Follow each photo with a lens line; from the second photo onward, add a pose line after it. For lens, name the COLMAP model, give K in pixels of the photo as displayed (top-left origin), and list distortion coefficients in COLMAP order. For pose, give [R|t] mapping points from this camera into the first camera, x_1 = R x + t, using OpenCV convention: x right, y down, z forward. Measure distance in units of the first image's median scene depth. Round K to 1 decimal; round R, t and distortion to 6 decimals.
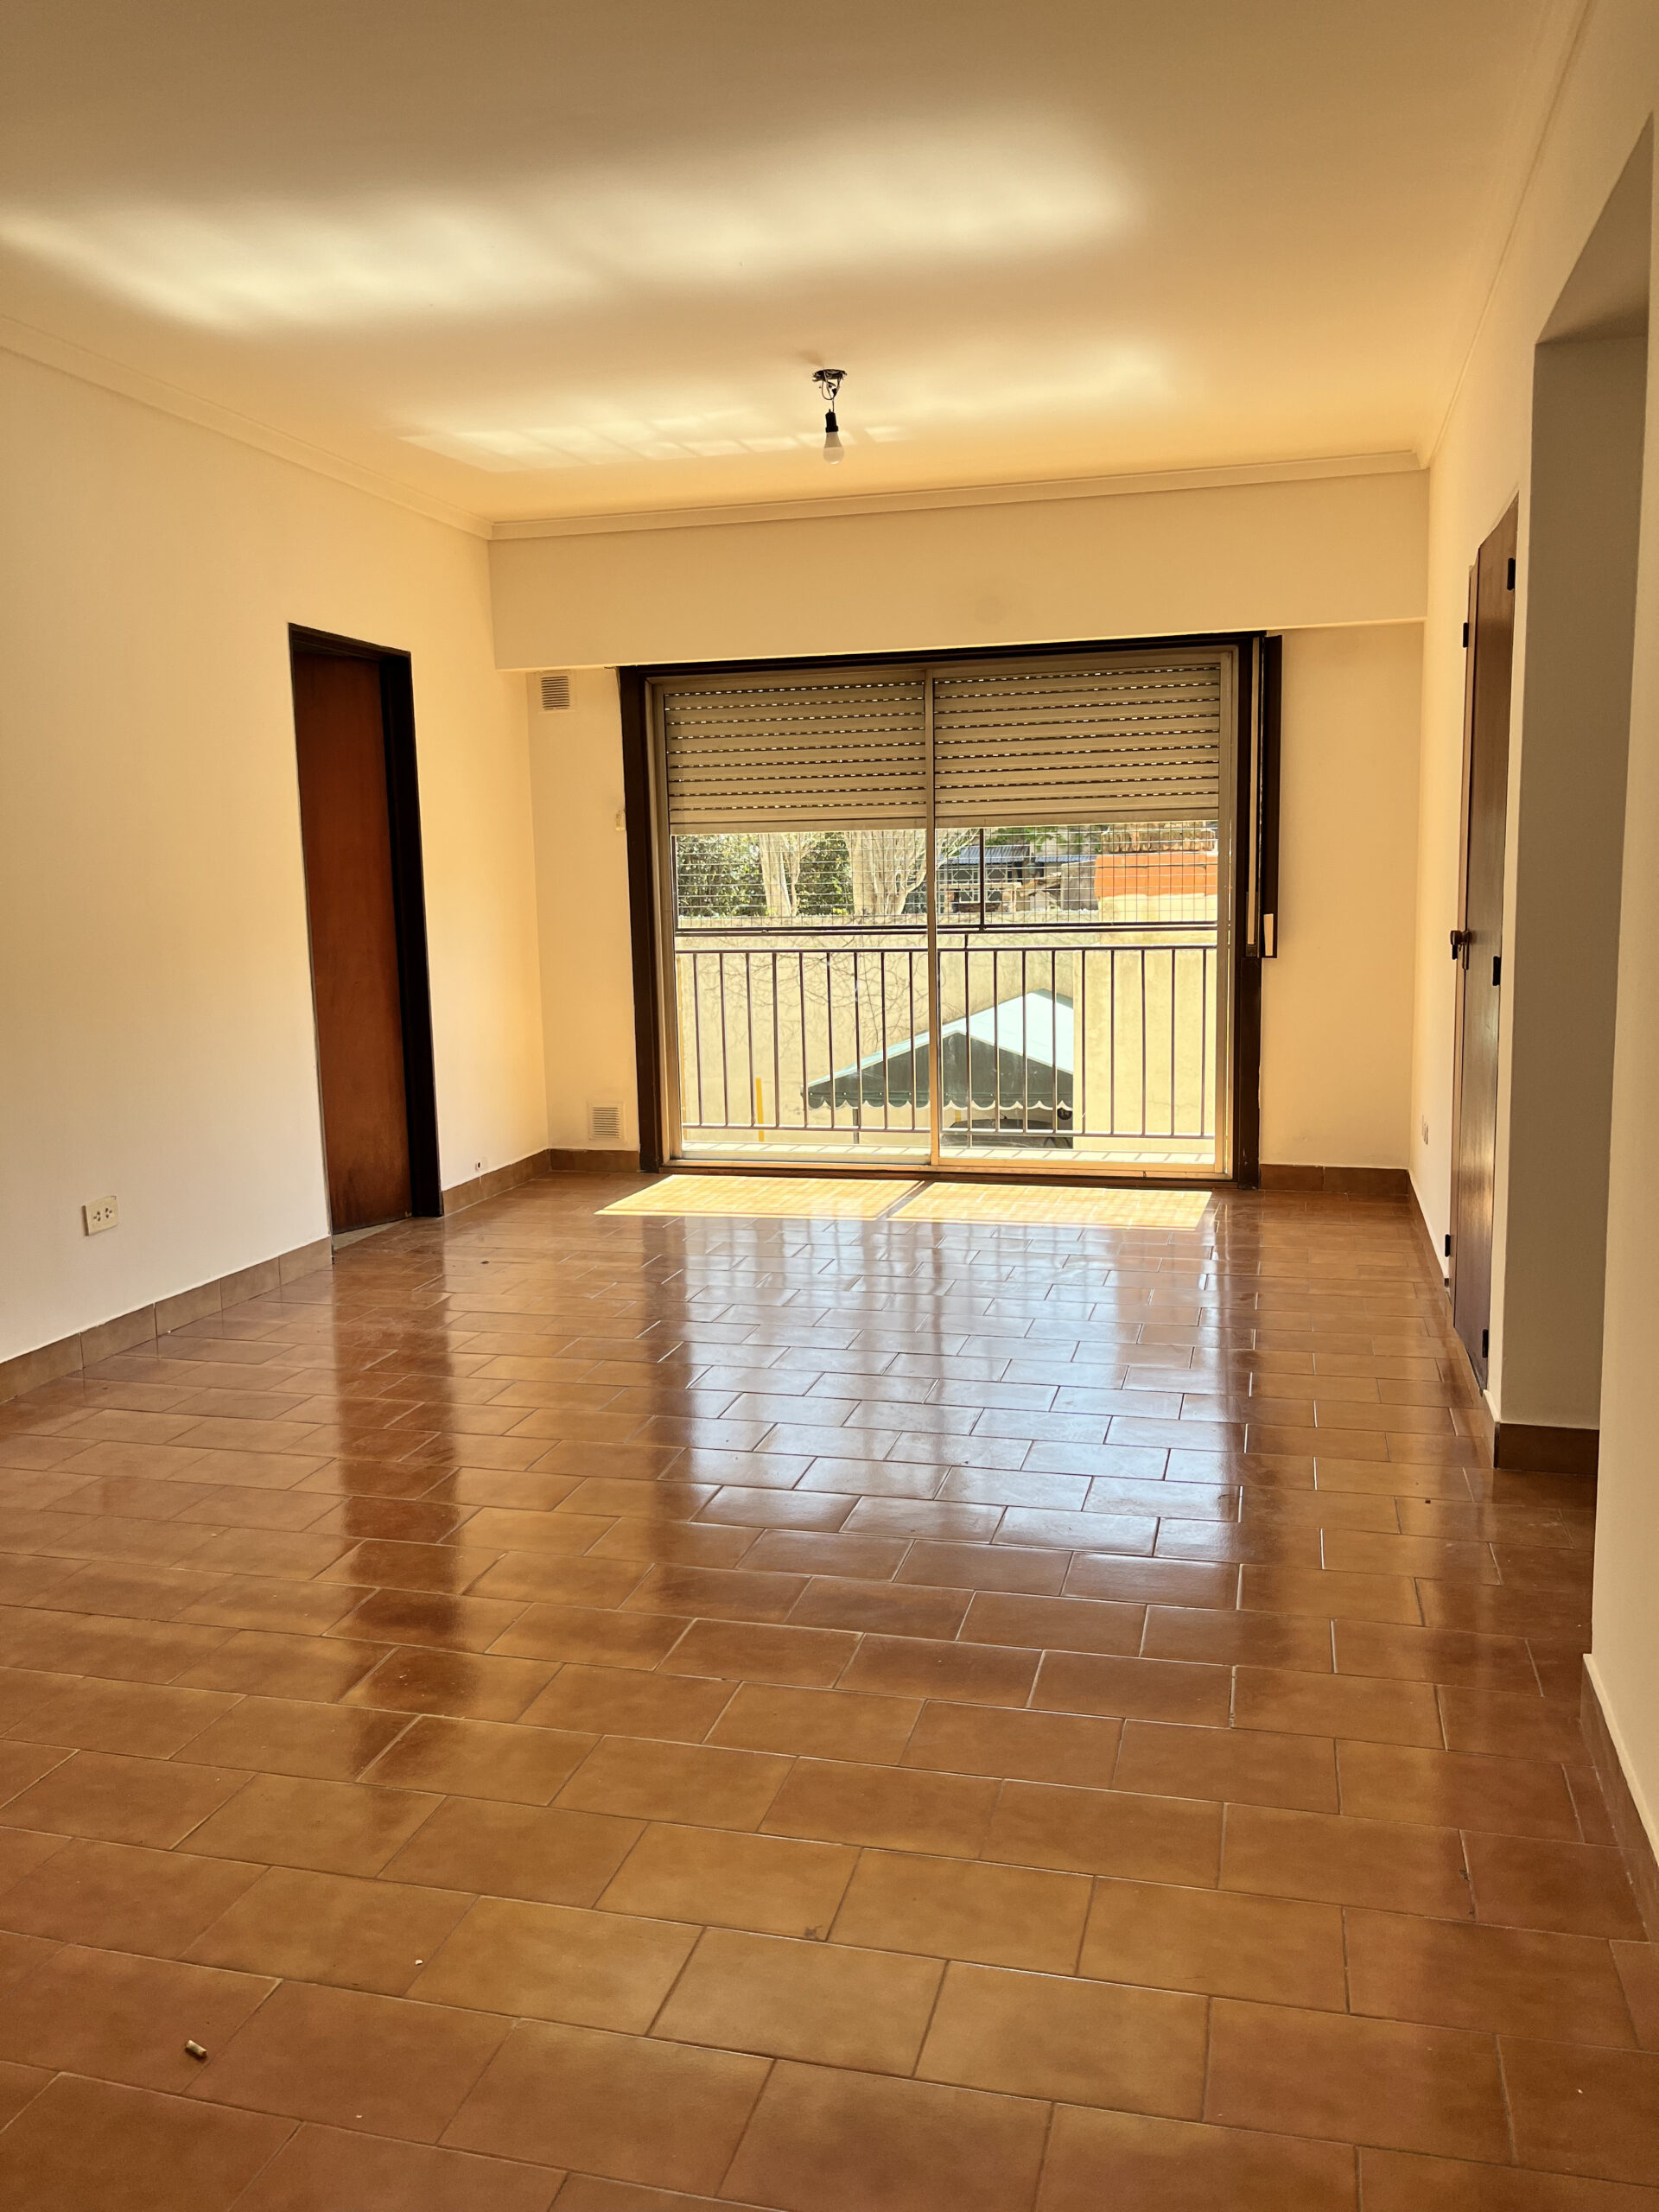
lens RADIAL K [[1694.6, 0, 845.3], [0, 1694.6, 1113.2], [0, 0, 1]] dist [0.030956, -0.022713]
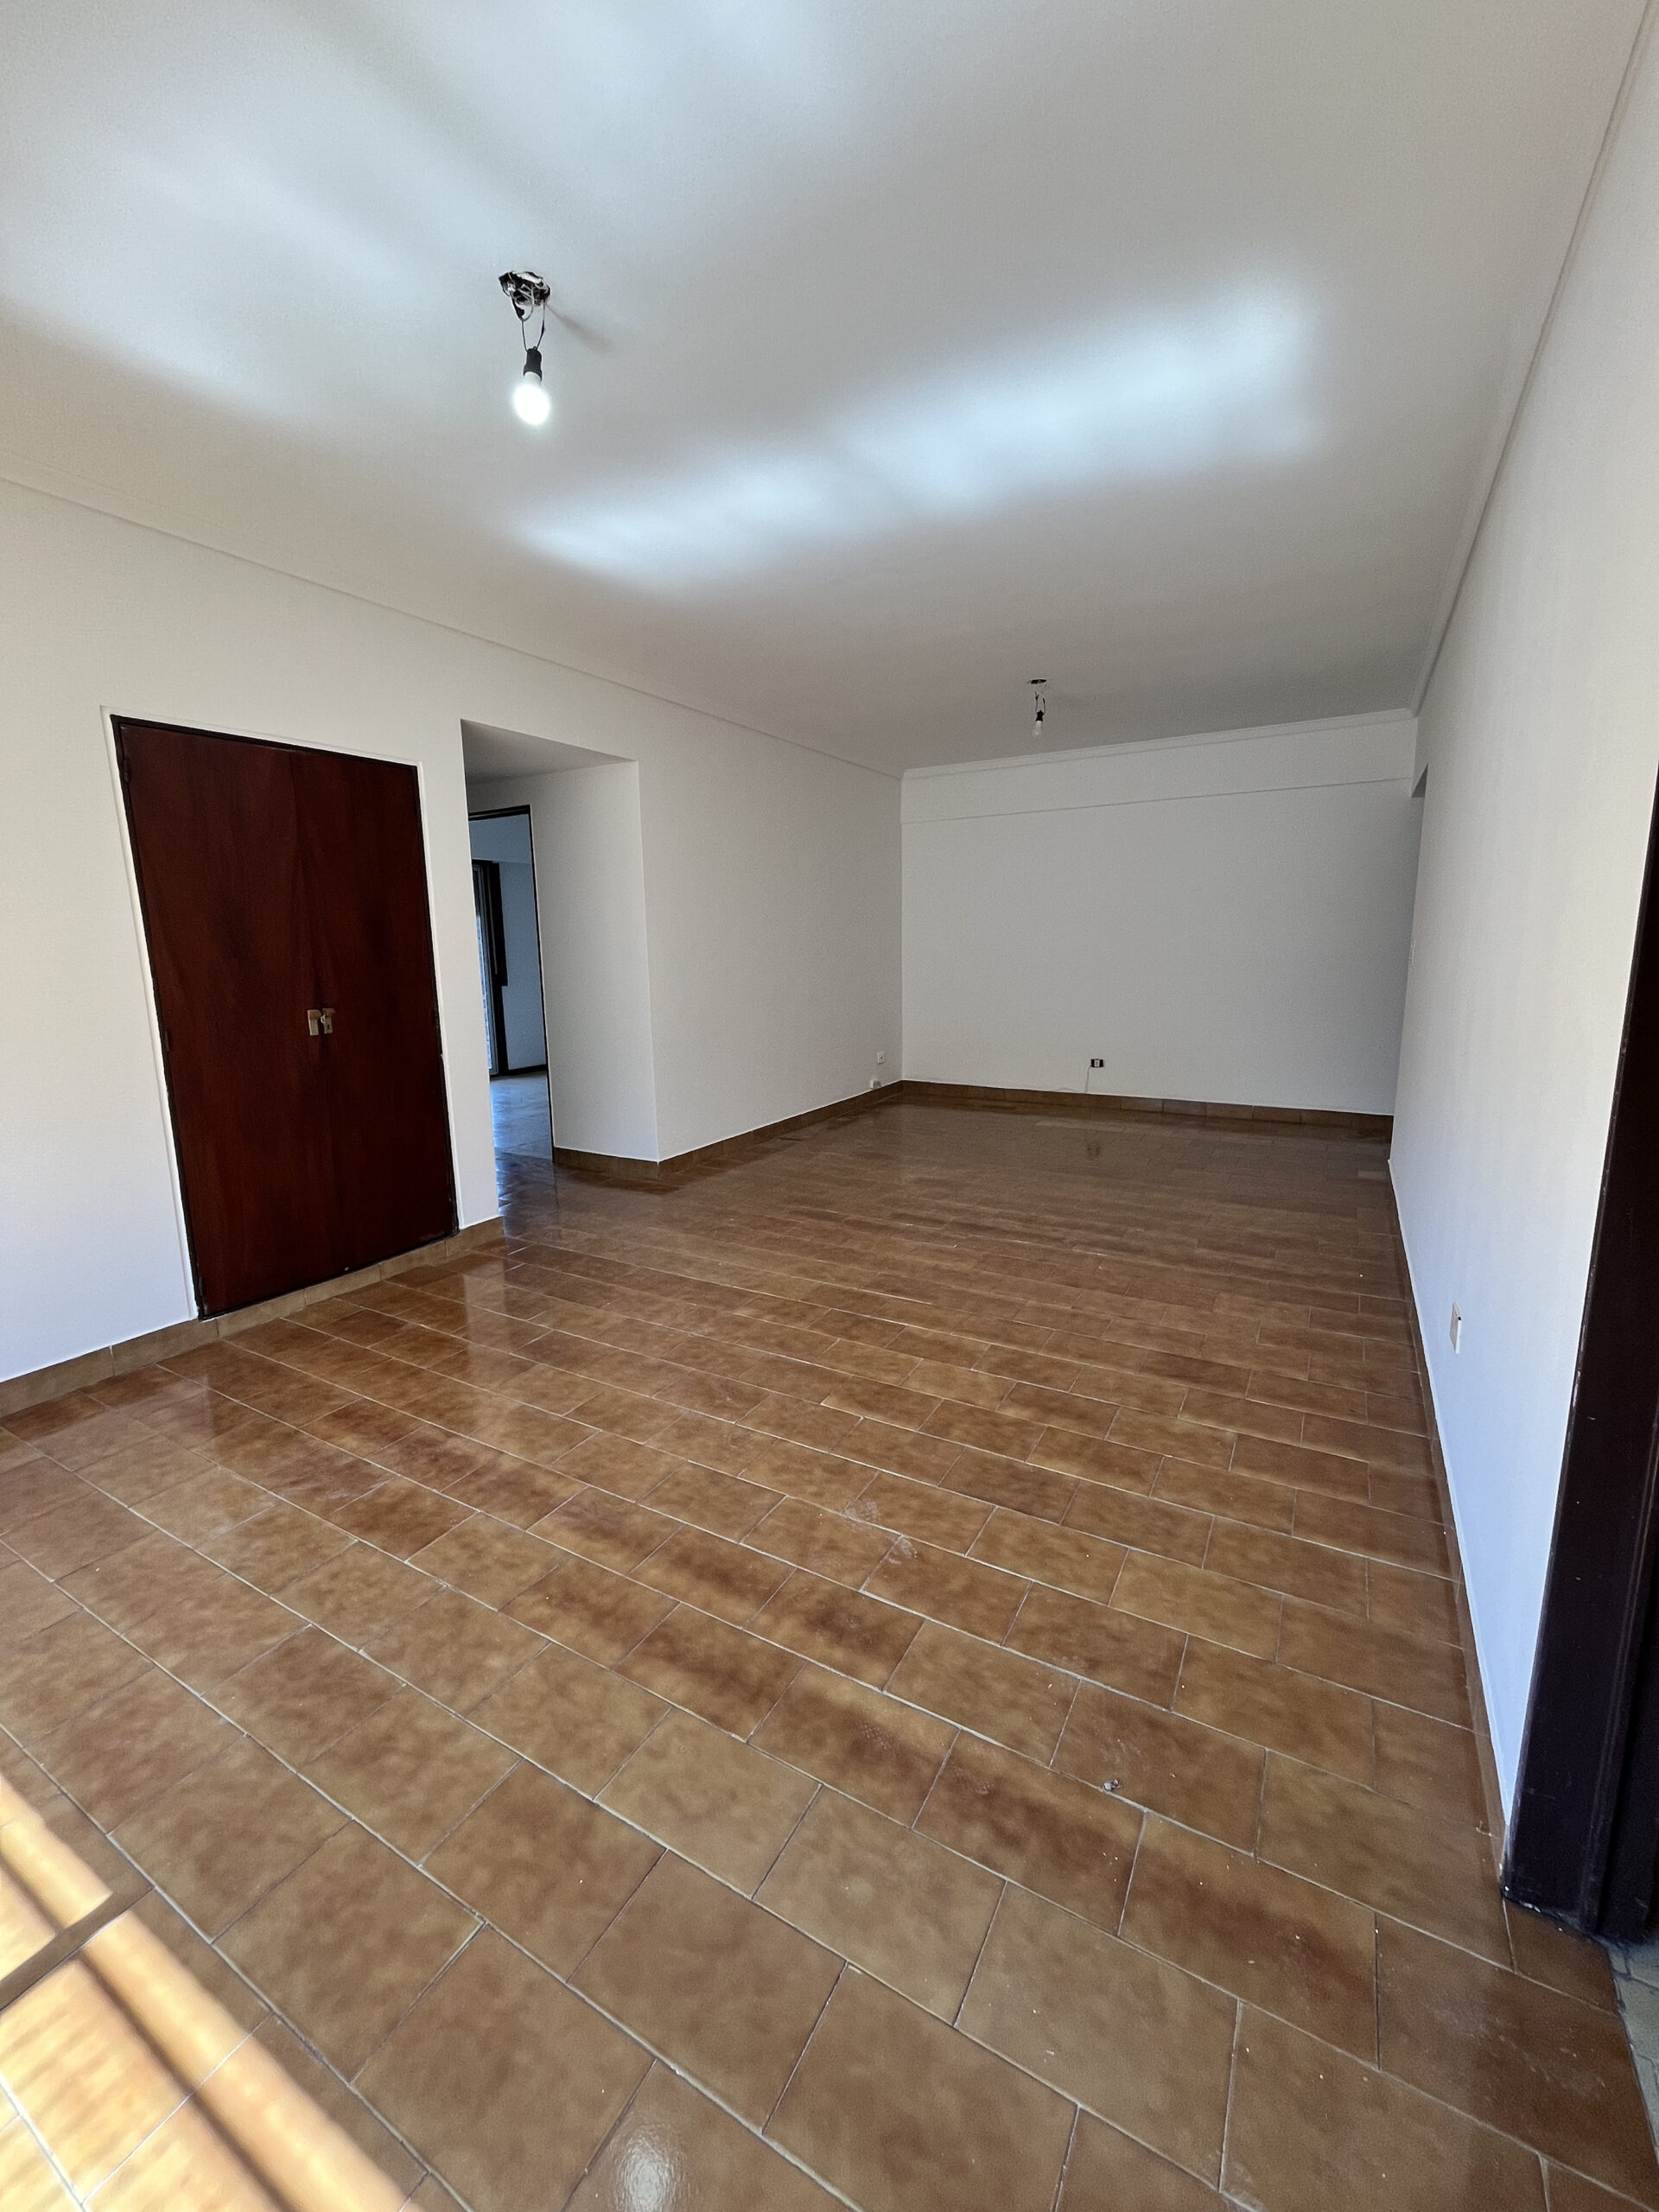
lens RADIAL K [[895.7, 0, 838.6], [0, 895.7, 1102.6], [0, 0, 1]] dist [-0.004266, 0.000950]
pose [[-0.965093, -0.008265, 0.261777, -0.175812], [0.076823, 0.946604, 0.313112, -0.146796], [-0.250387, 0.322292, -0.912926, 0.998631]]
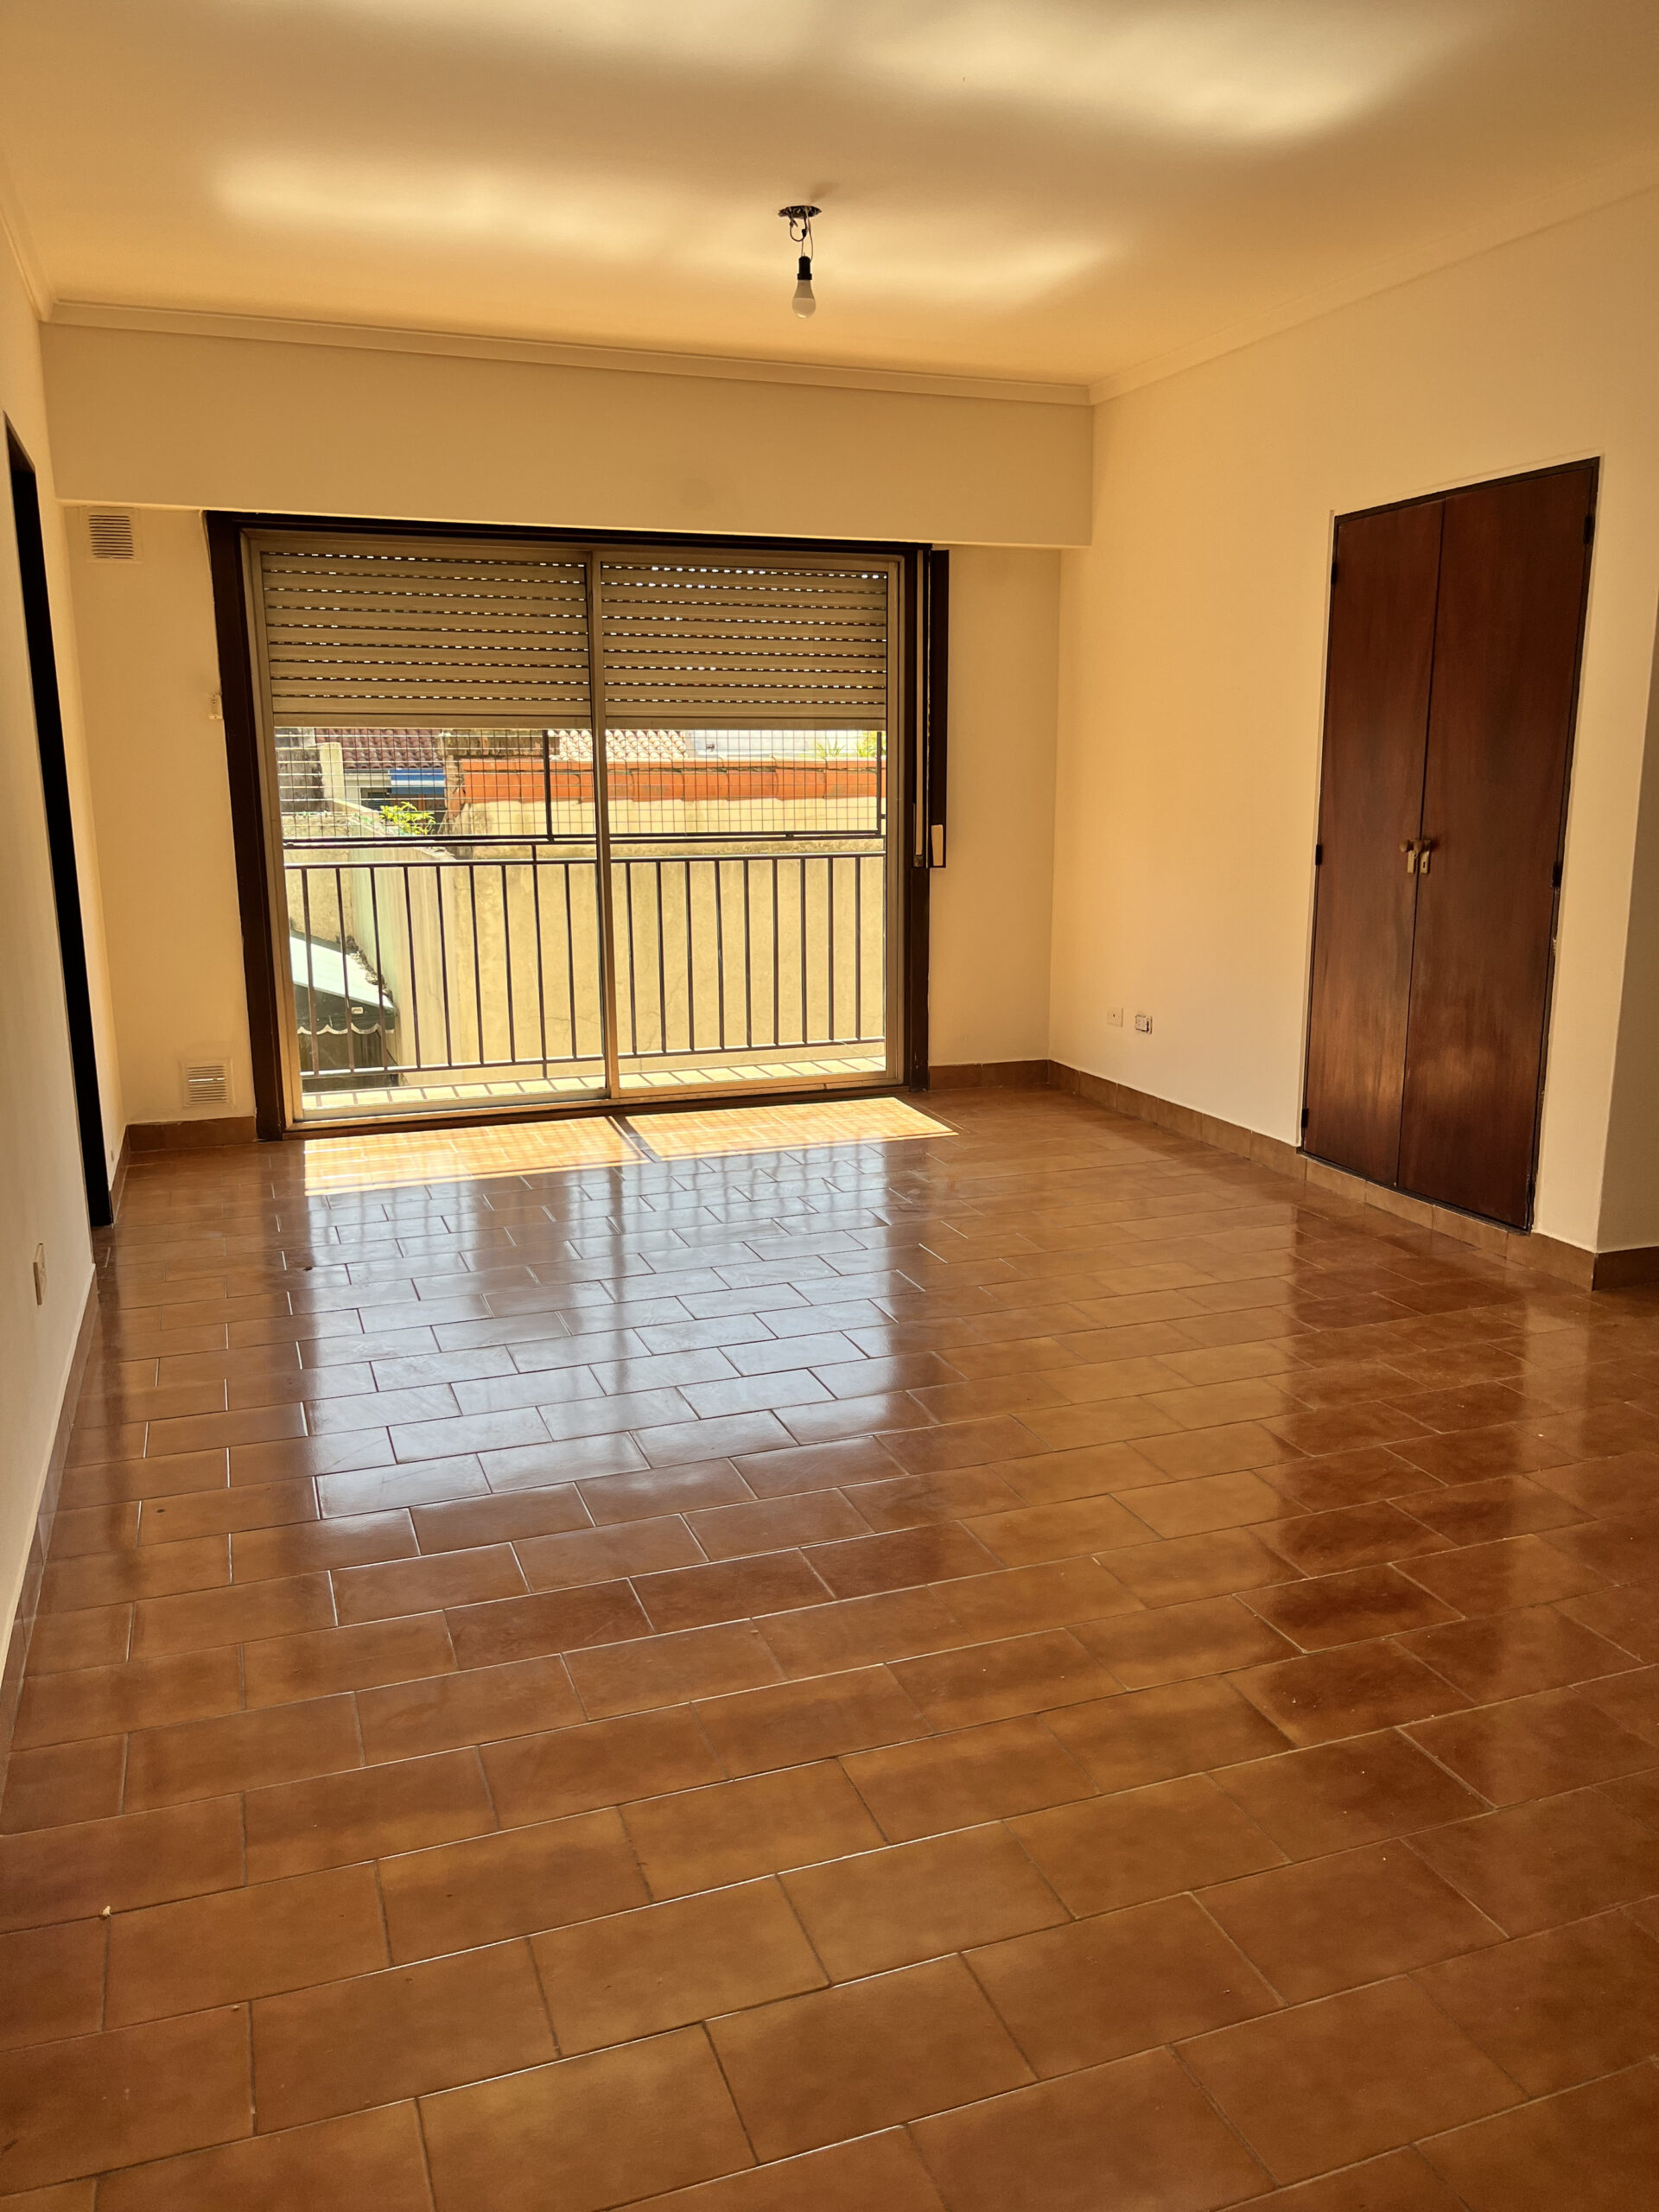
lens RADIAL K [[1694.6, 0, 842.6], [0, 1694.6, 1111.6], [0, 0, 1]] dist [0.030956, -0.022713]
pose [[0.818559, -0.098433, 0.565926, -0.380764], [0.068752, 0.994915, 0.073606, -0.022019], [-0.570294, -0.021343, 0.821163, 0.173715]]
